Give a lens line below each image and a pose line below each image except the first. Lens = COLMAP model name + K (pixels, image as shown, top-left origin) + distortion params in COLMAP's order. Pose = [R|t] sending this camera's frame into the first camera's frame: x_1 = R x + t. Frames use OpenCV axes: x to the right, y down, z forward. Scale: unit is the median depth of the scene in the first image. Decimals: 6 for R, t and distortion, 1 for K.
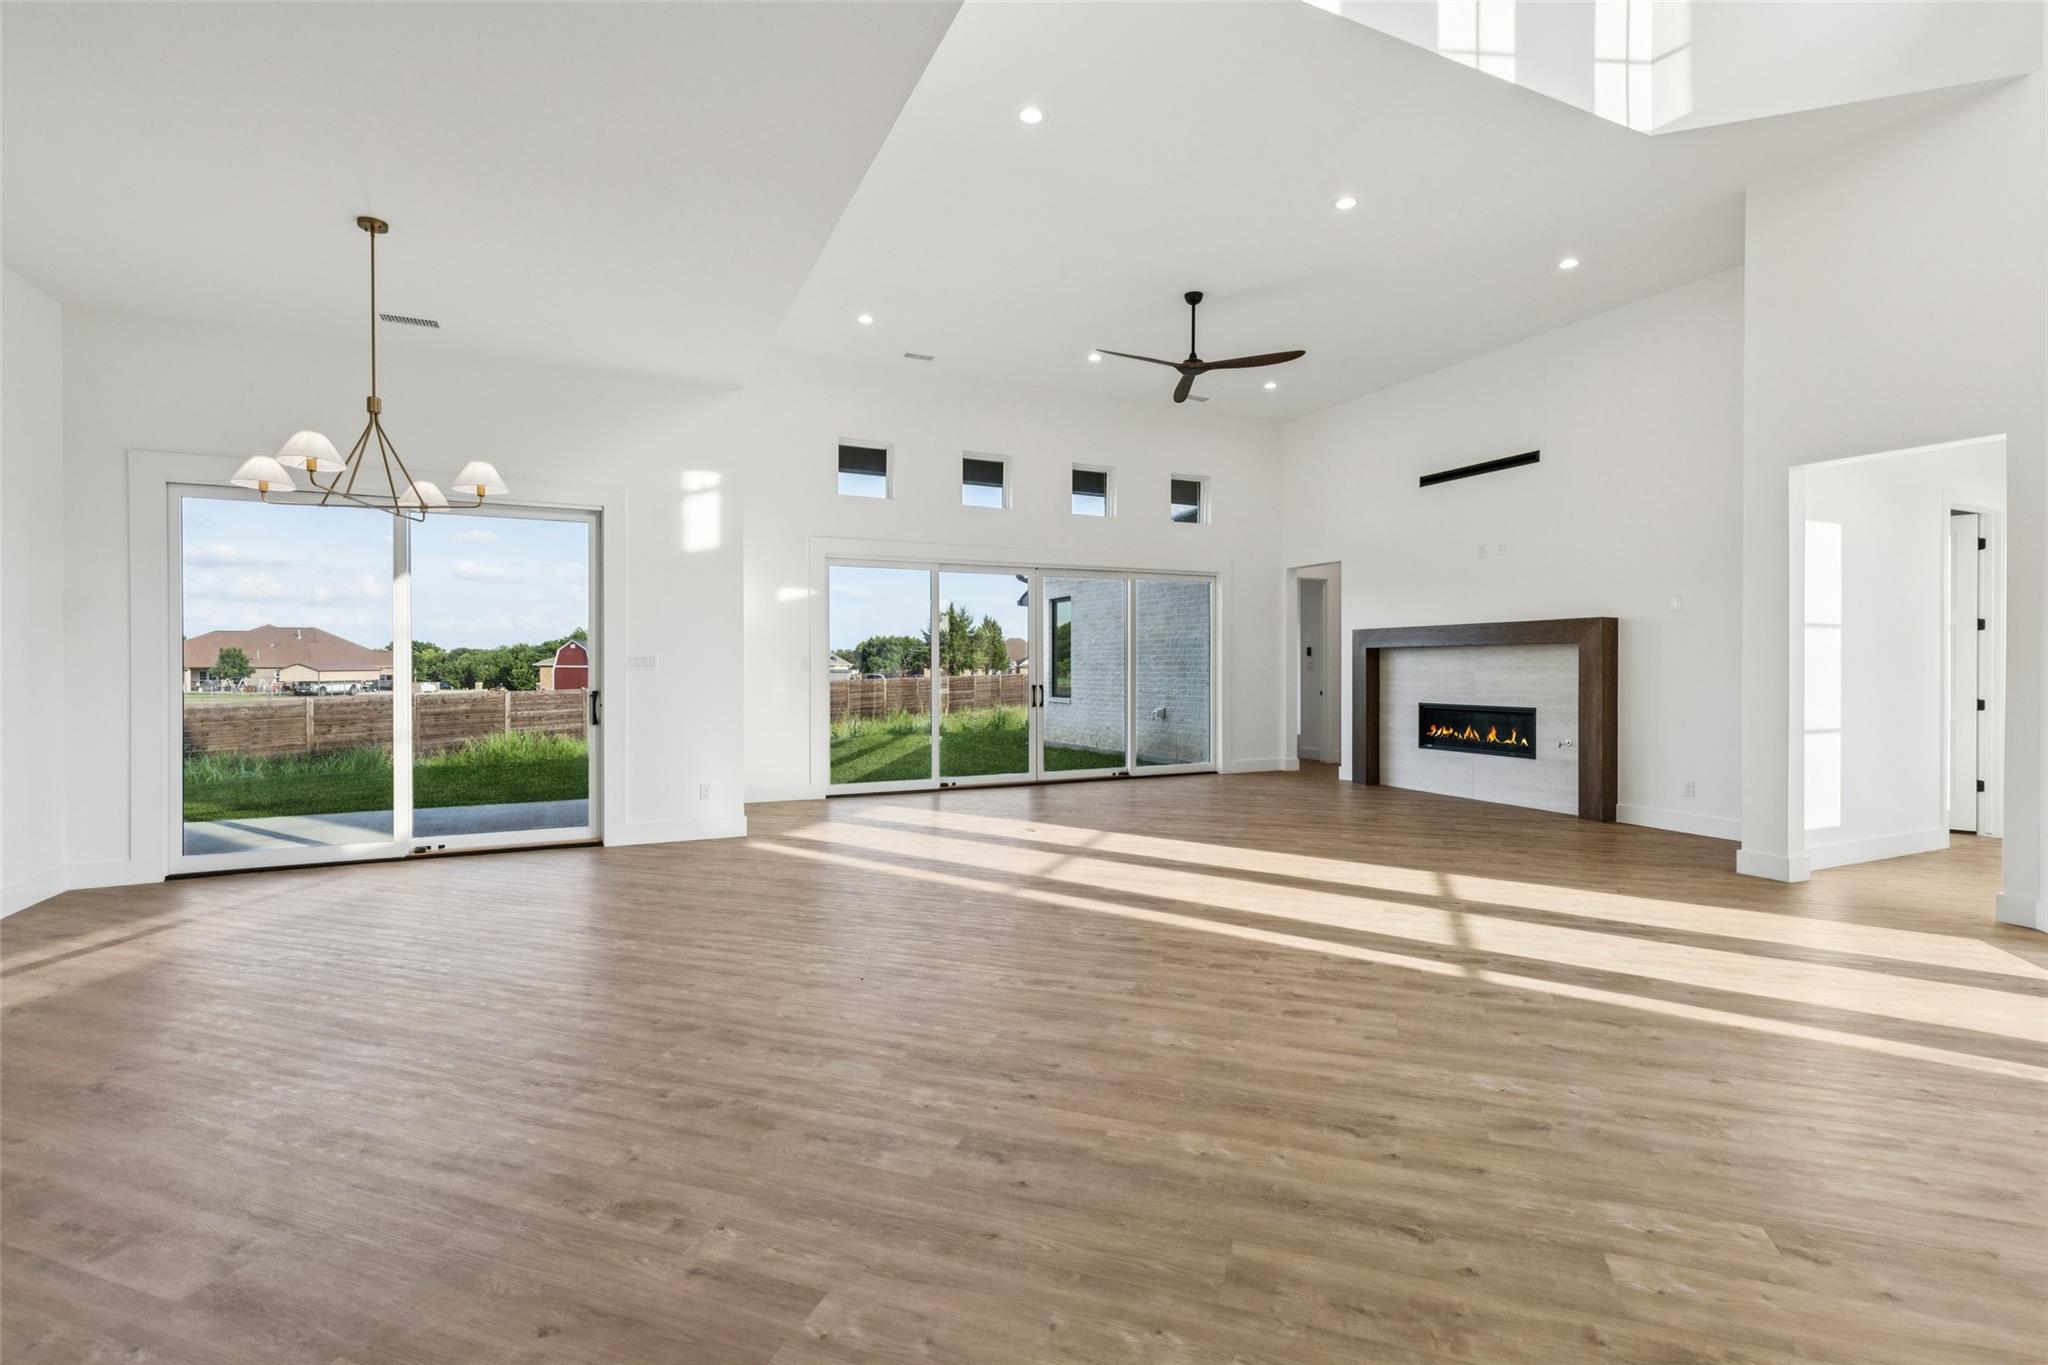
lens RADIAL K [[926.0, 0, 1022.6], [0, 926.0, 672.4], [0, 0, 1]] dist [0.028279, -0.014553]
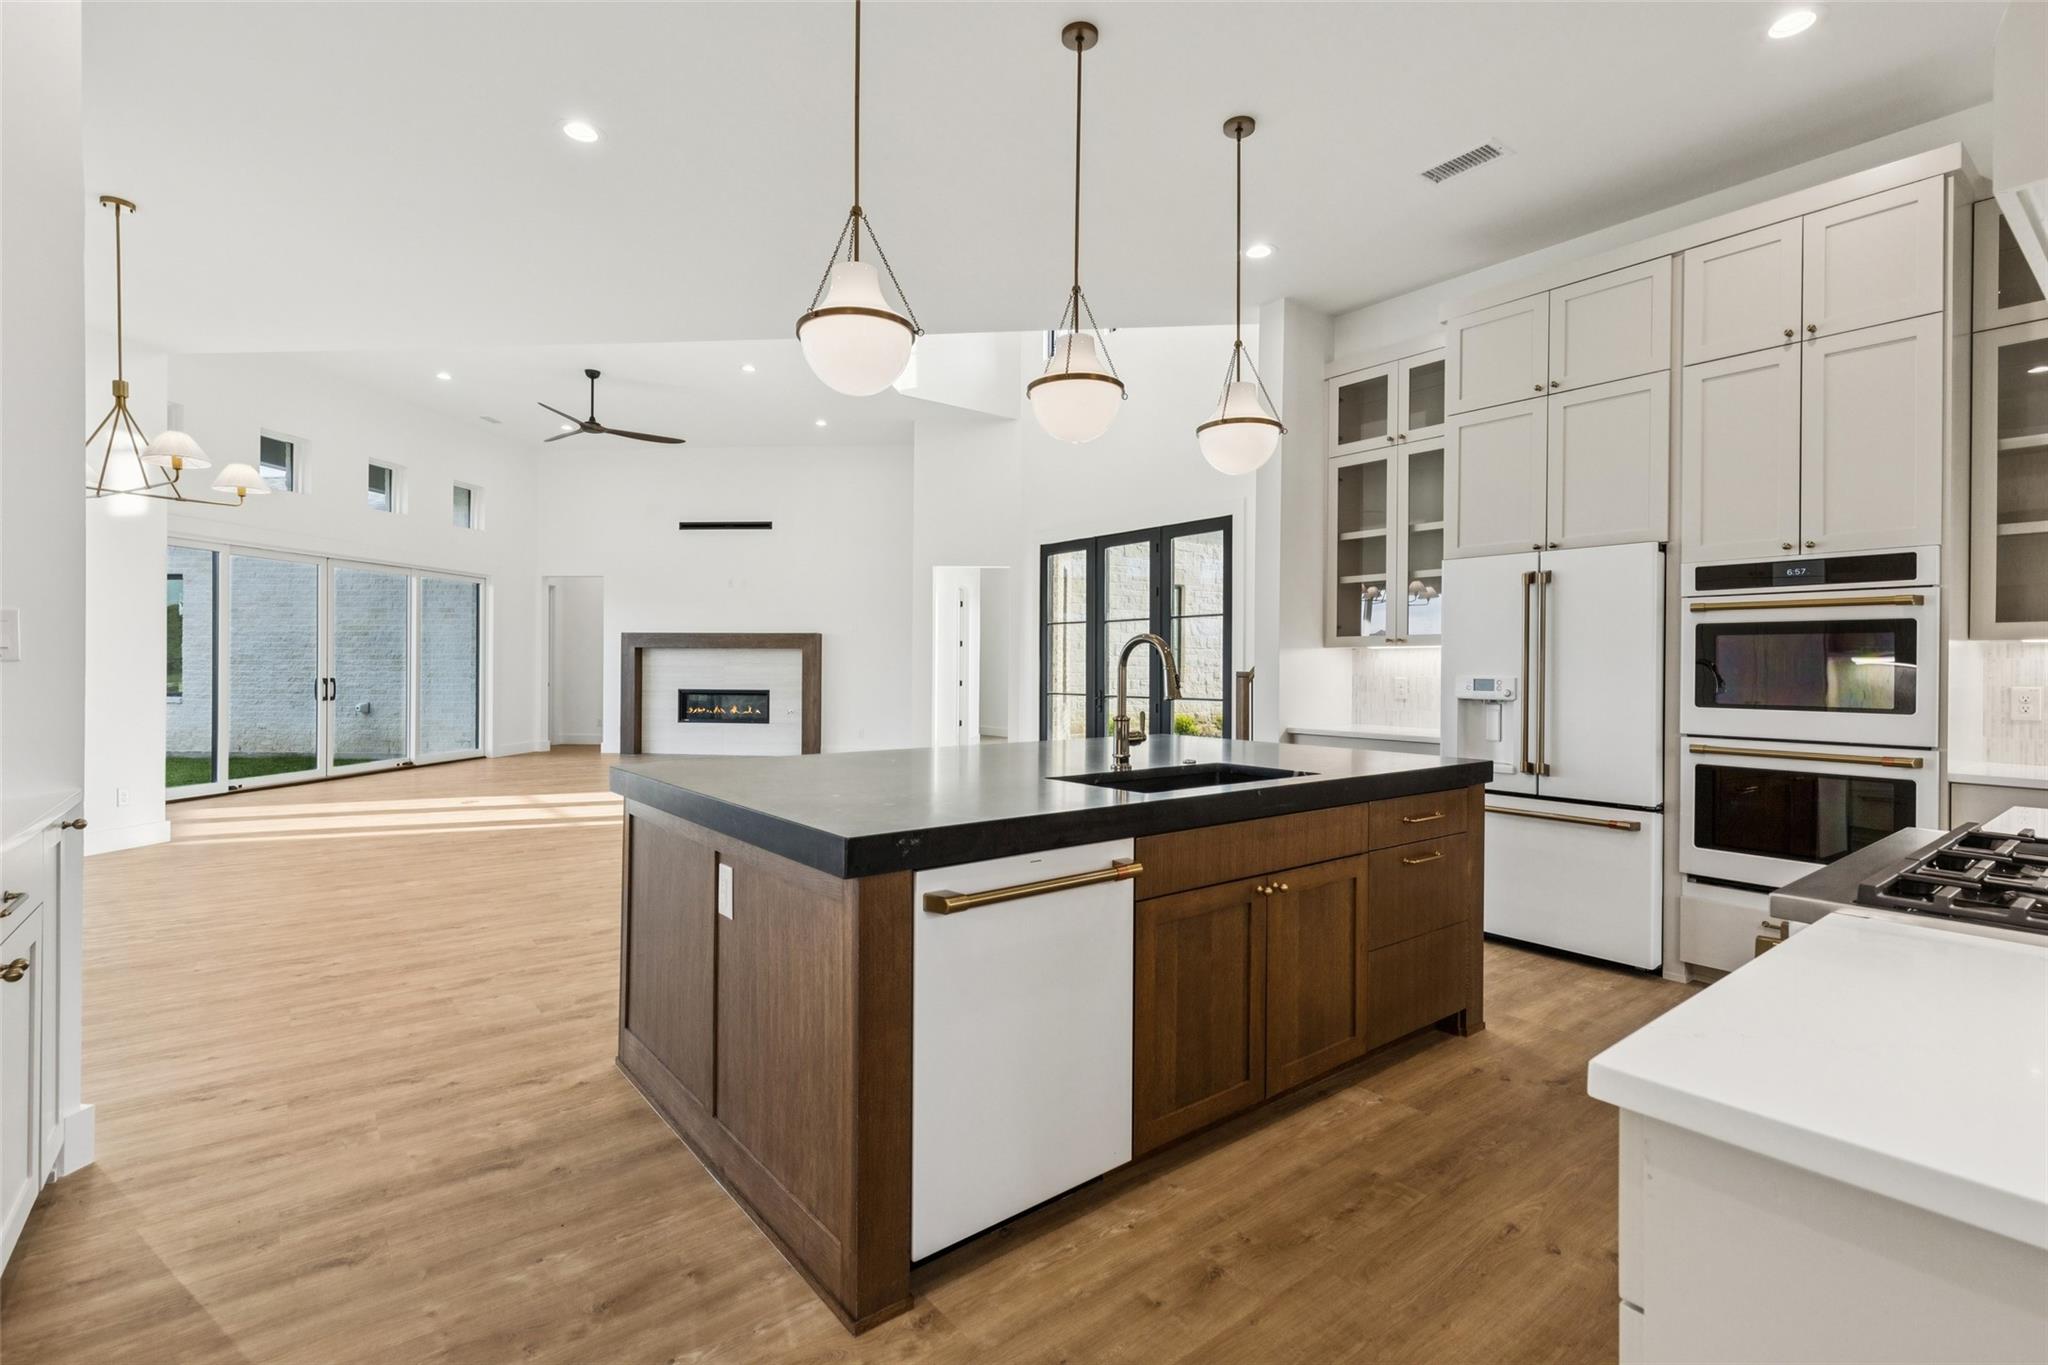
lens RADIAL K [[926.0, 0, 1022.6], [0, 926.0, 672.4], [0, 0, 1]] dist [0.028279, -0.014553]
pose [[0.543897, -0.001040, 0.839151, -0.430259], [0.000012, 0.999999, 0.001232, 0.006792], [-0.839152, -0.000660, 0.543897, -0.150867]]
